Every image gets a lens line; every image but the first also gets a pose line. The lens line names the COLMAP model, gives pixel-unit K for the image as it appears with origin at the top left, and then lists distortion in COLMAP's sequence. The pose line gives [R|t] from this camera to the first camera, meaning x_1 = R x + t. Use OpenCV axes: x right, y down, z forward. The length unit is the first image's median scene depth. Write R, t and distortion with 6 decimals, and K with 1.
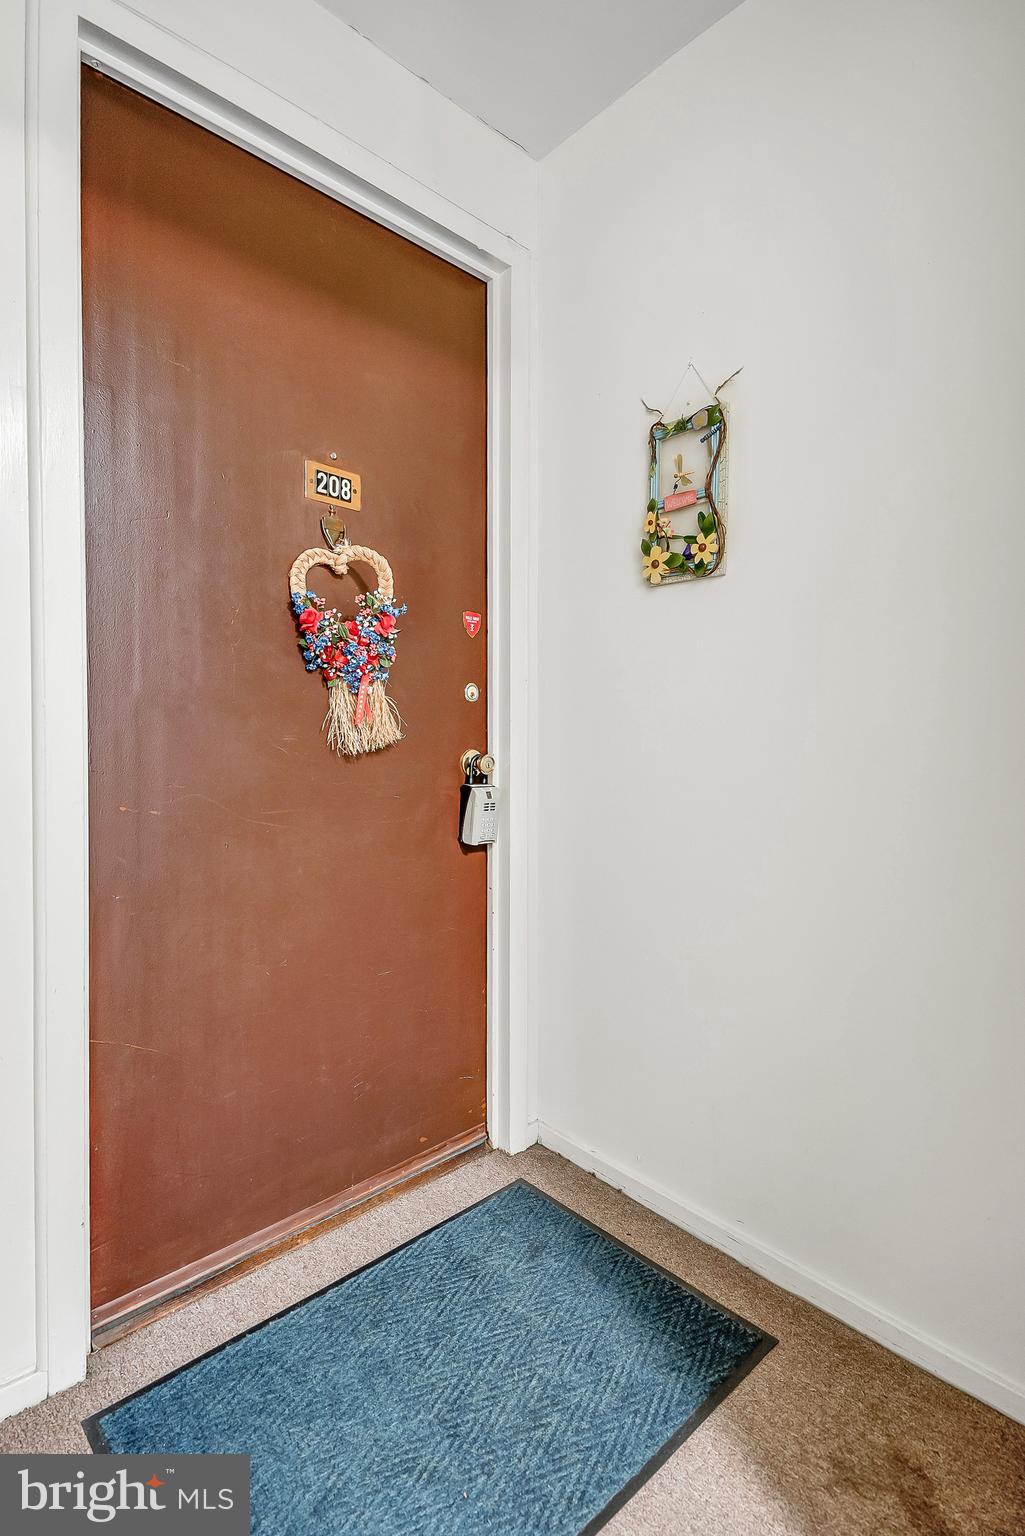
lens RADIAL K [[759.6, 0, 516.3], [0, 759.6, 747.6], [0, 0, 1]] dist [0.064414, -0.039120]
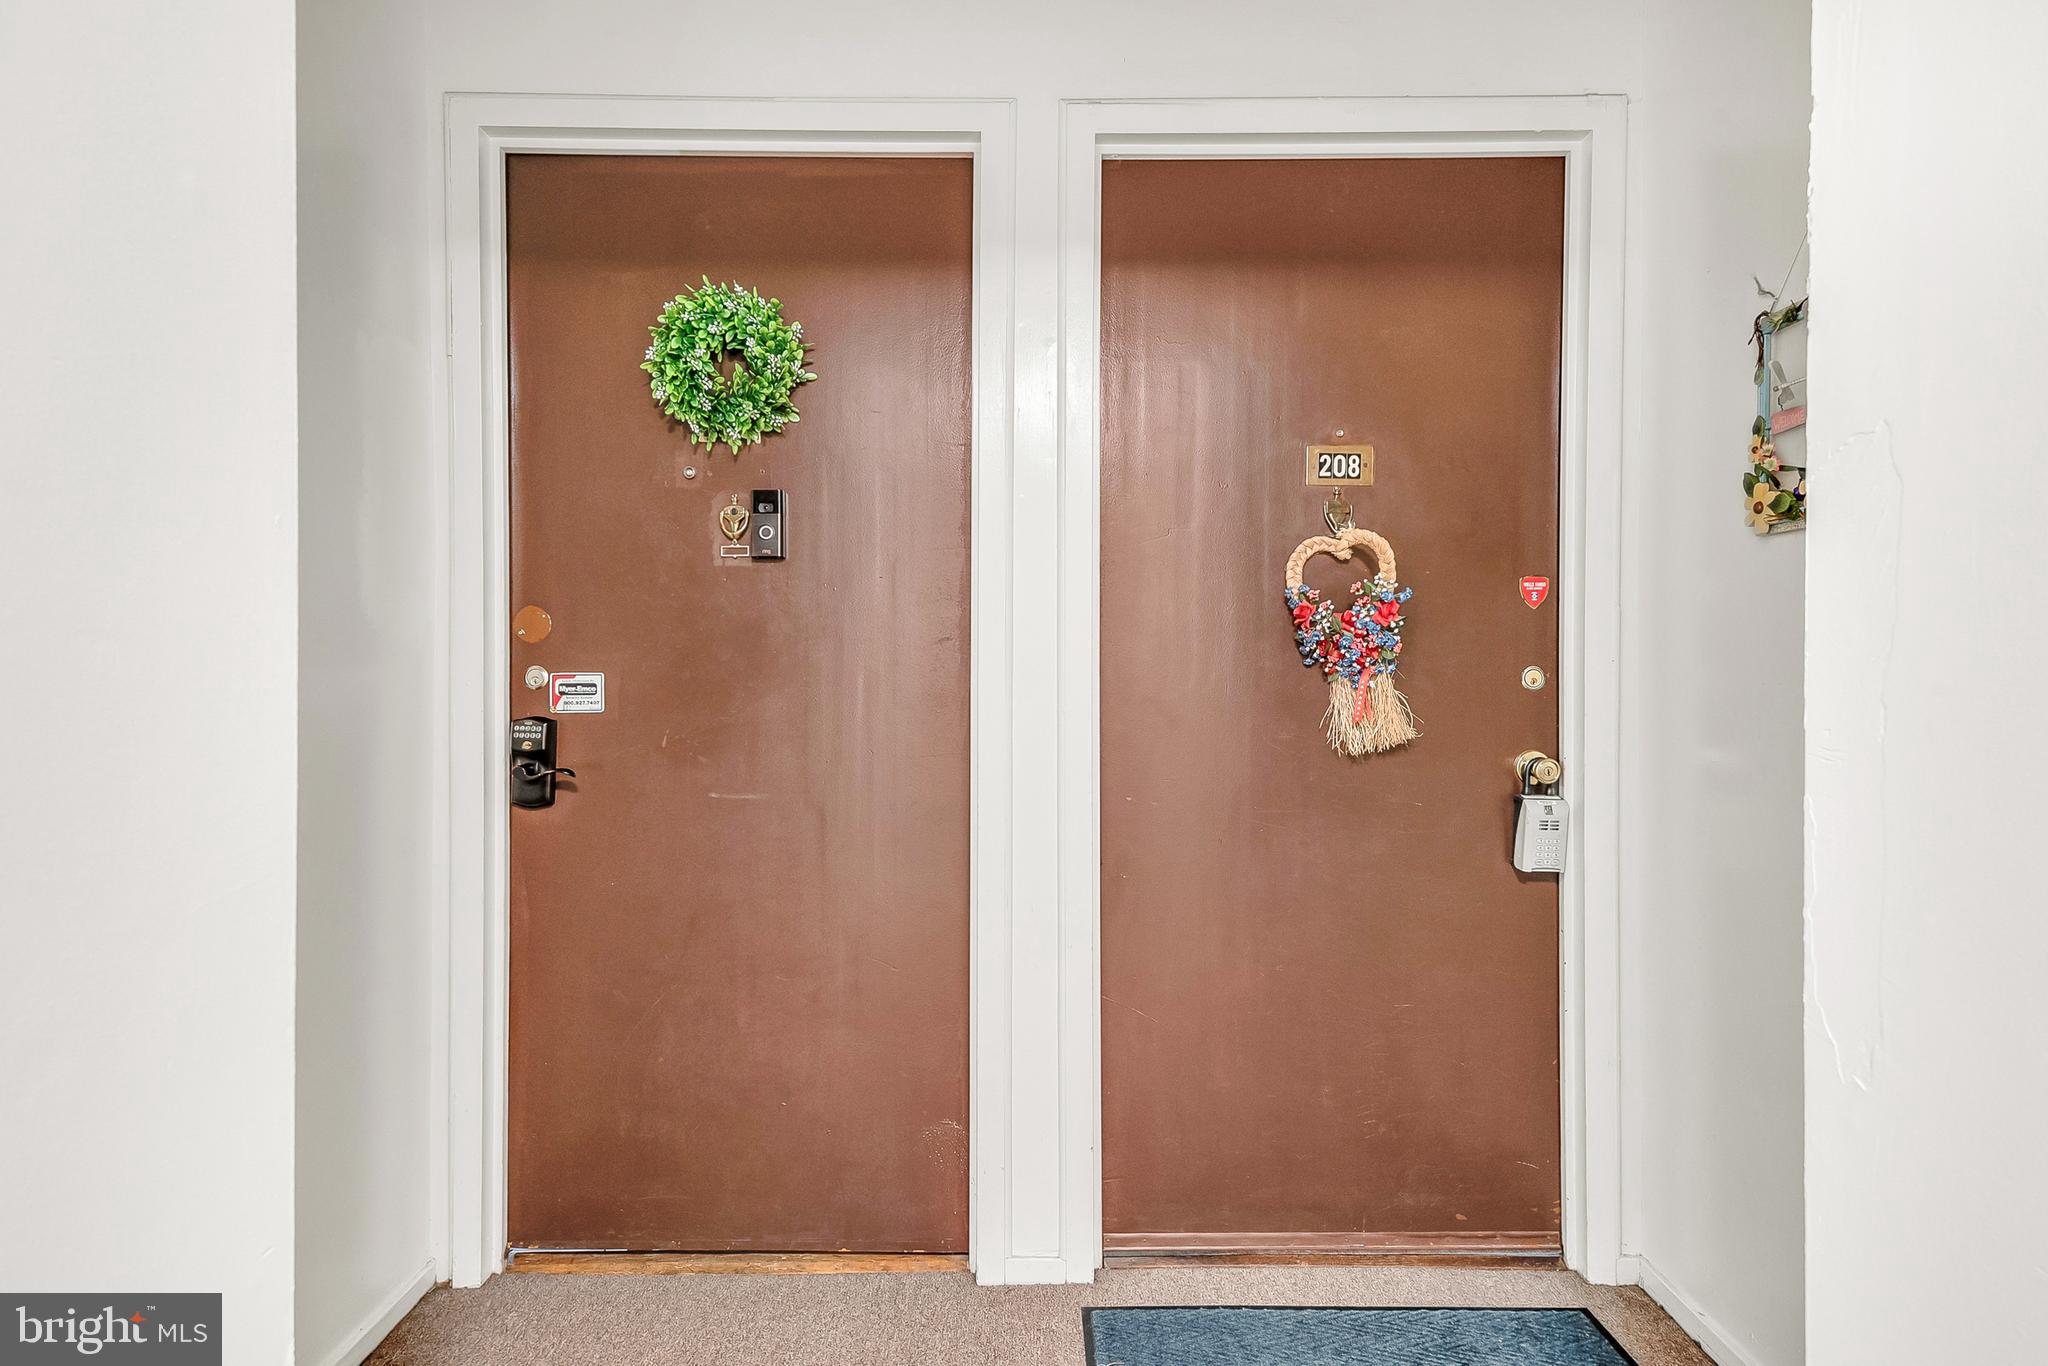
lens RADIAL K [[1131.5, 0, 1024.0], [0, 1131.5, 683.0], [0, 0, 1]] dist [0.050684, -0.000919]
pose [[0.734542, -0.002870, -0.678557, 0.419872], [-0.006239, 0.999920, -0.010983, -0.059902], [0.678534, 0.012302, 0.734466, -0.272422]]
